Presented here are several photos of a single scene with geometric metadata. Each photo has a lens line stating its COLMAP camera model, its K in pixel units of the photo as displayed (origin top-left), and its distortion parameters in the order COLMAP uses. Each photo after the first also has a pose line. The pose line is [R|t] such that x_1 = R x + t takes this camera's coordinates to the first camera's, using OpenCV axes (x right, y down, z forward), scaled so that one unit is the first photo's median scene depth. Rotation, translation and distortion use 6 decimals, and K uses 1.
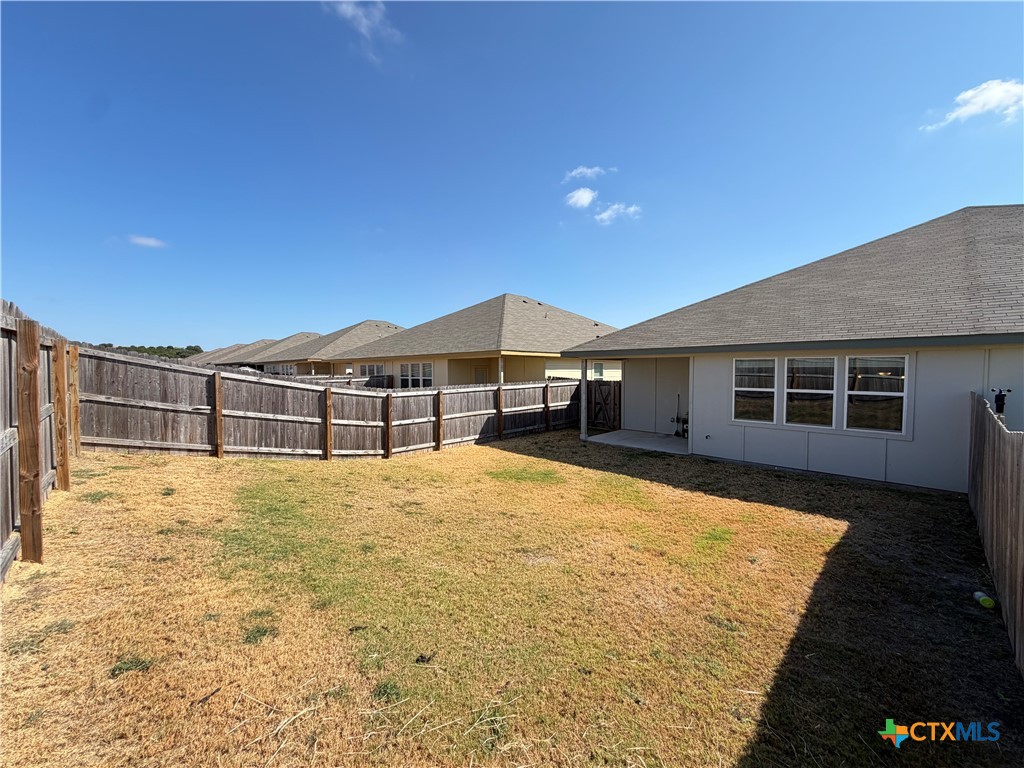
lens RADIAL K [[408.8, 0, 507.7], [0, 408.8, 385.0], [0, 0, 1]] dist [-0.000745, 0.000535]
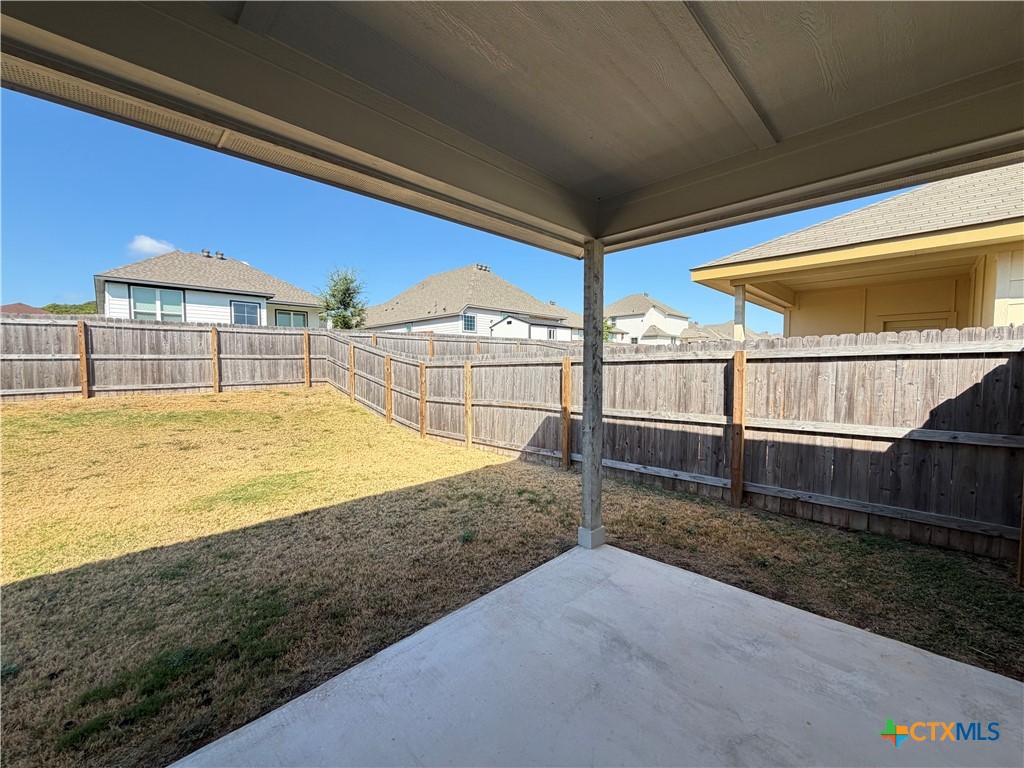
lens RADIAL K [[408.8, 0, 507.7], [0, 408.8, 385.0], [0, 0, 1]] dist [-0.000745, 0.000535]
pose [[0.030079, 0.057447, -0.997895, 0.439692], [-0.035626, 0.997774, 0.056366, 0.014654], [0.998912, 0.033855, 0.032059, 0.930328]]
